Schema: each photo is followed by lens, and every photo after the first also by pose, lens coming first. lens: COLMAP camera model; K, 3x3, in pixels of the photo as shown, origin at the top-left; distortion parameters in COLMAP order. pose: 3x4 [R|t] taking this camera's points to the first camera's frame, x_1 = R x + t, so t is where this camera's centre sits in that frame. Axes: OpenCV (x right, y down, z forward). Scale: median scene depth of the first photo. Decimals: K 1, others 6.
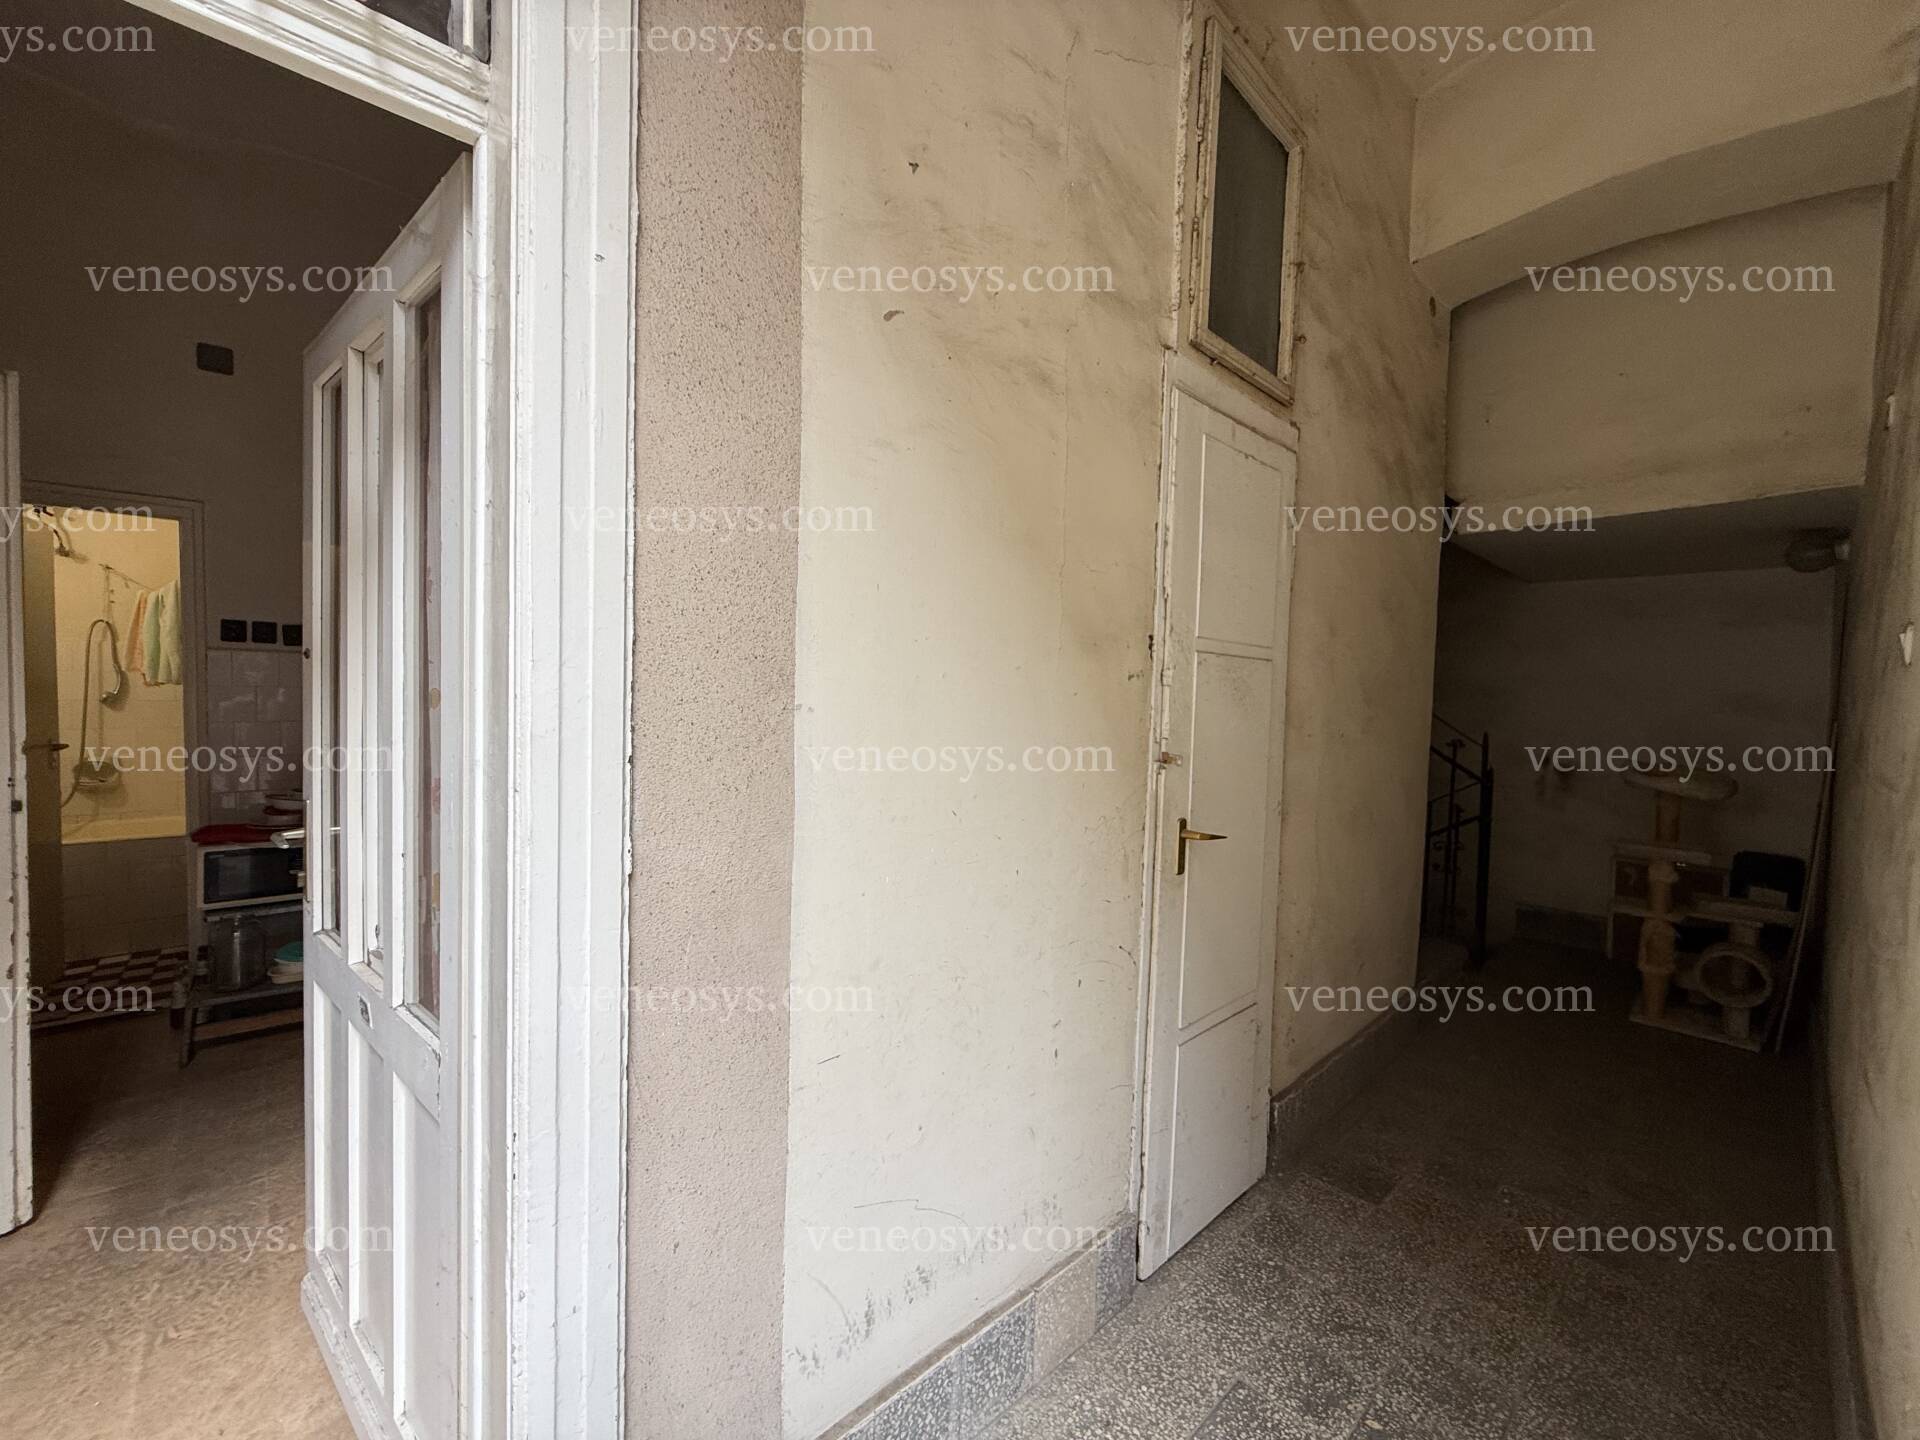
lens RADIAL K [[763.5, 0, 955.2], [0, 763.5, 720.1], [0, 0, 1]] dist [0.000342, -0.000768]
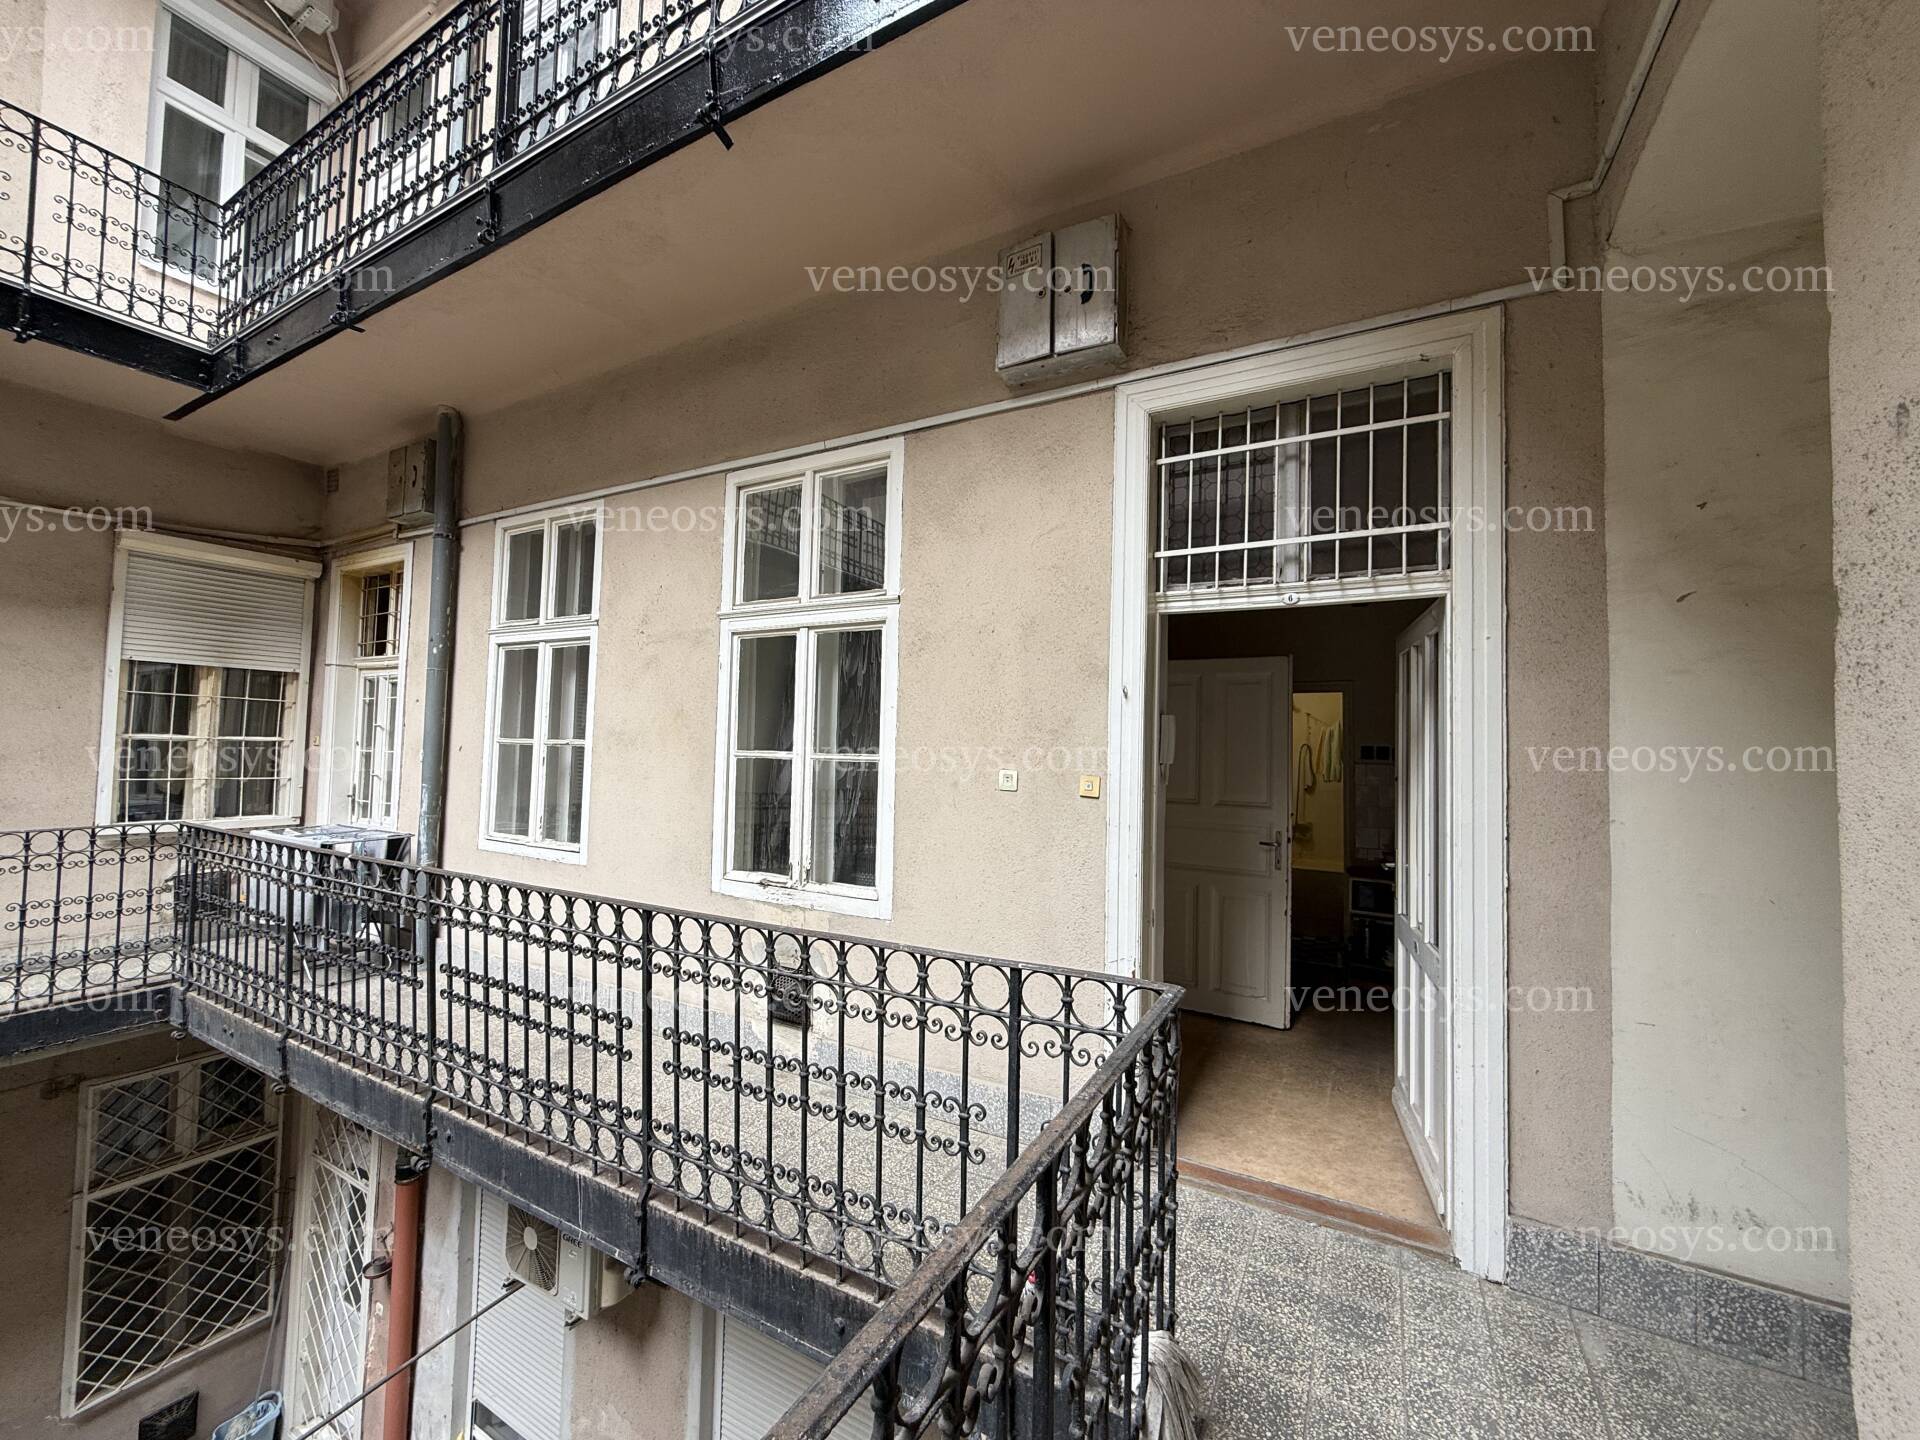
lens RADIAL K [[763.5, 0, 950.7], [0, 763.5, 719.5], [0, 0, 1]] dist [0.000342, -0.000768]
pose [[0.311500, -0.056108, -0.948588, 0.975022], [-0.050497, 0.995867, -0.075487, -0.038064], [0.948903, 0.071415, 0.307379, -1.037917]]
